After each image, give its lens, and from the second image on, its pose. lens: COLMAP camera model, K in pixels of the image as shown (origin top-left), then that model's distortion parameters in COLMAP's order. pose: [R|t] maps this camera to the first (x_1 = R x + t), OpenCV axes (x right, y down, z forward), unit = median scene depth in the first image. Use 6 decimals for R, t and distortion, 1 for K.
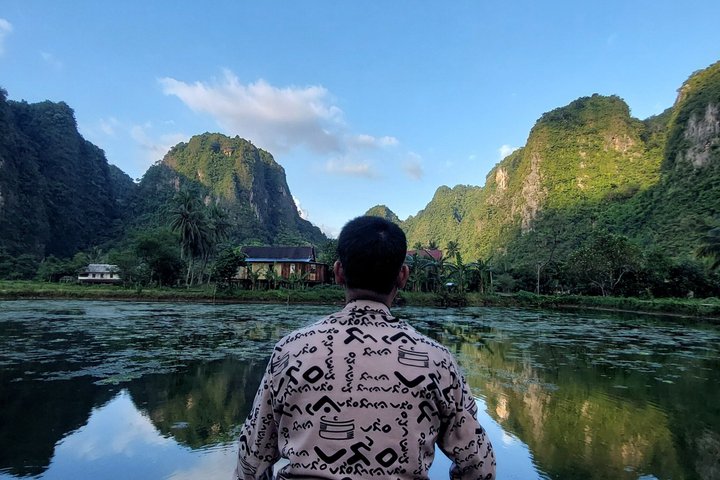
lens RADIAL K [[501.0, 0, 363.4], [0, 501.0, 239.4], [0, 0, 1]] dist [-0.016365, -0.002324]
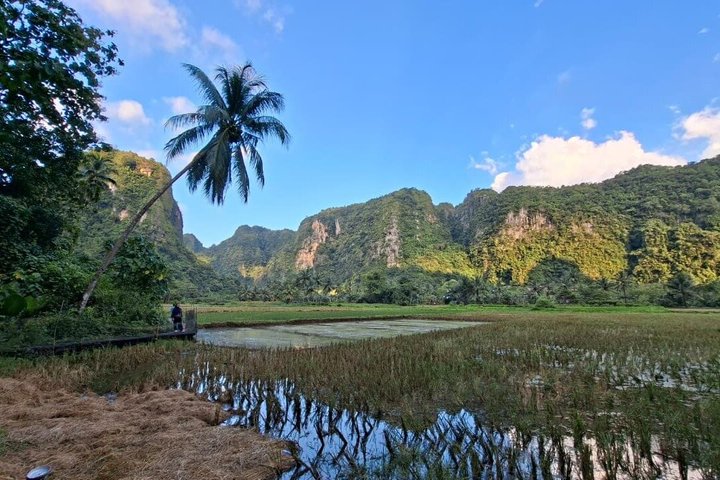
lens RADIAL K [[335.1, 0, 364.1], [0, 335.1, 236.4], [0, 0, 1]] dist [-0.015614, -0.003299]
pose [[0.788285, 0.108068, 0.605746, -0.943189], [-0.054812, 0.992875, -0.105804, 0.028980], [-0.612864, 0.050202, 0.788592, 0.514712]]
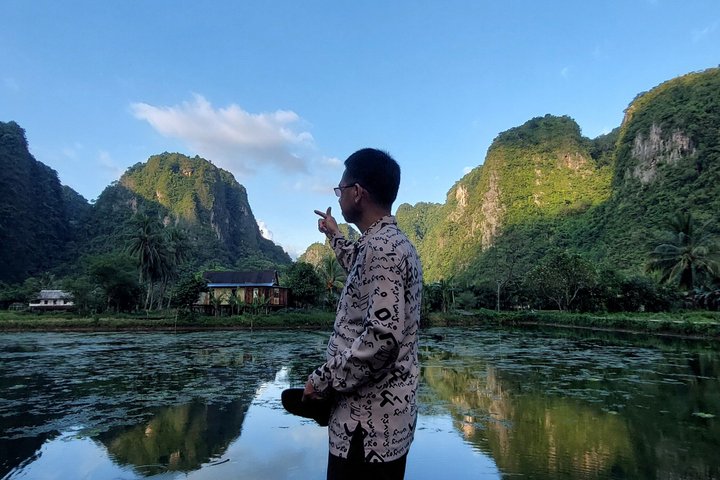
lens RADIAL K [[501.0, 0, 362.9], [0, 501.0, 238.7], [0, 0, 1]] dist [-0.016365, -0.002324]
pose [[0.997223, -0.015982, 0.072743, -0.000054], [0.018636, 0.999180, -0.035950, -0.003733], [-0.072109, 0.037206, 0.996703, -0.003044]]
